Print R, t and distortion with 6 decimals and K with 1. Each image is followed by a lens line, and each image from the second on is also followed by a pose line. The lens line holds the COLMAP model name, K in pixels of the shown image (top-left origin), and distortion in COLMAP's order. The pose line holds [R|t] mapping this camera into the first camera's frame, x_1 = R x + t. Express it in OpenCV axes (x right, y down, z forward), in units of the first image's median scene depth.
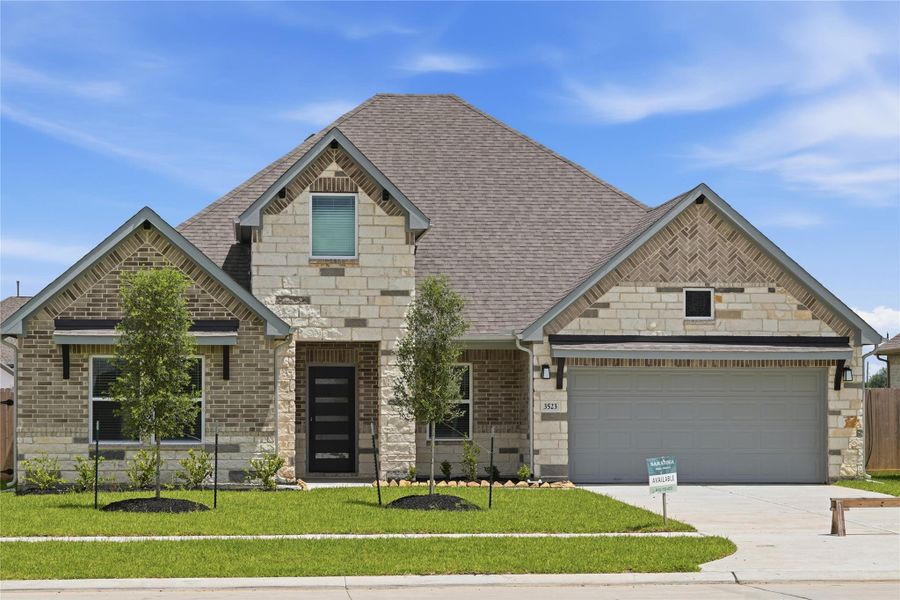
lens RADIAL K [[2083.8, 0, 445.1], [0, 2083.8, 303.7], [0, 0, 1]] dist [-0.024183, 0.000000]
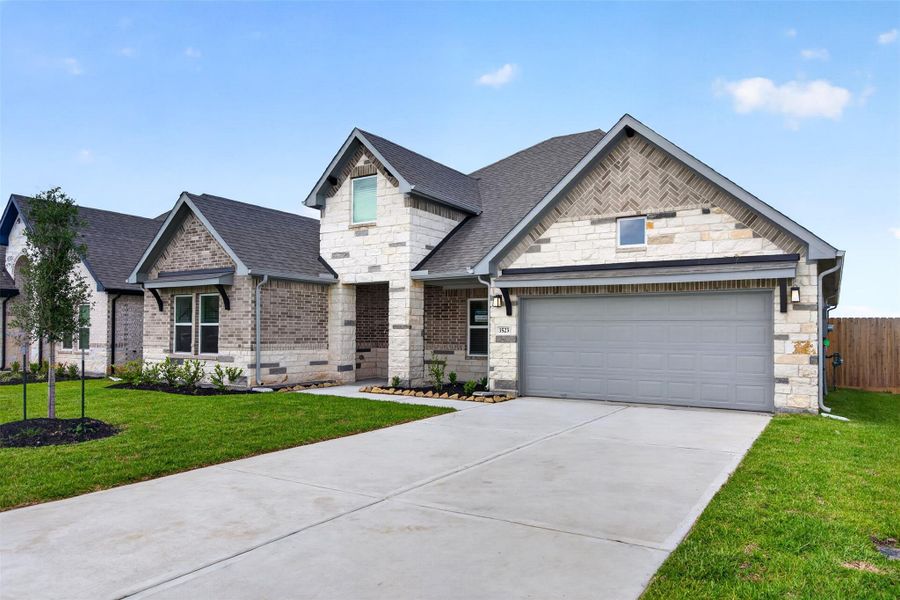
lens RADIAL K [[612.7, 0, 449.3], [0, 612.7, 307.6], [0, 0, 1]] dist [-0.036818, 0.014977]
pose [[0.784026, -0.022316, -0.620327, 0.241451], [0.025985, 0.999657, -0.003120, 0.036899], [0.620184, -0.013673, 0.784337, 0.709887]]
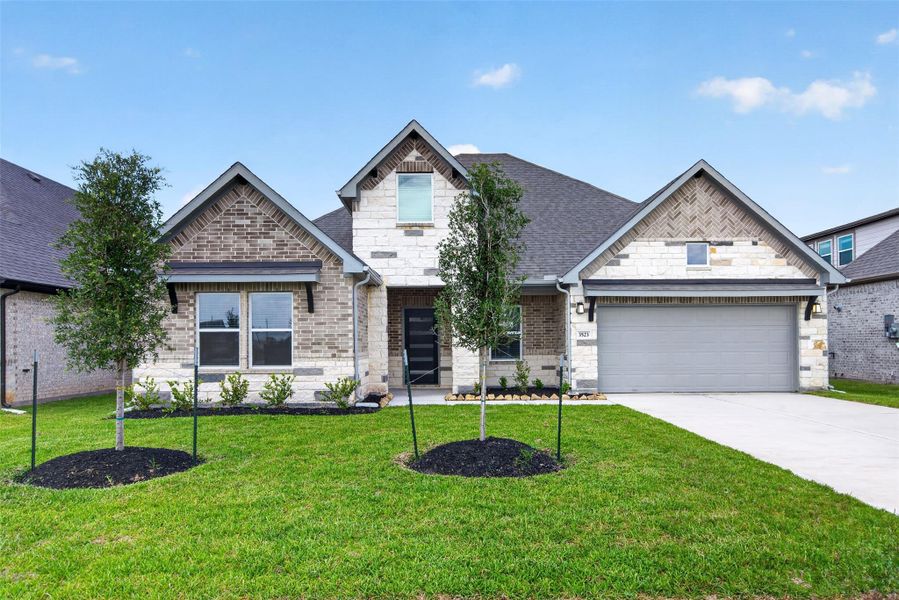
lens RADIAL K [[612.1, 0, 447.7], [0, 612.1, 327.0], [0, 0, 1]] dist [-0.036818, 0.014977]
pose [[0.995727, -0.011343, -0.091645, 0.001234], [0.013443, 0.999660, 0.022332, 0.034920], [0.091361, -0.023469, 0.995541, 0.614819]]
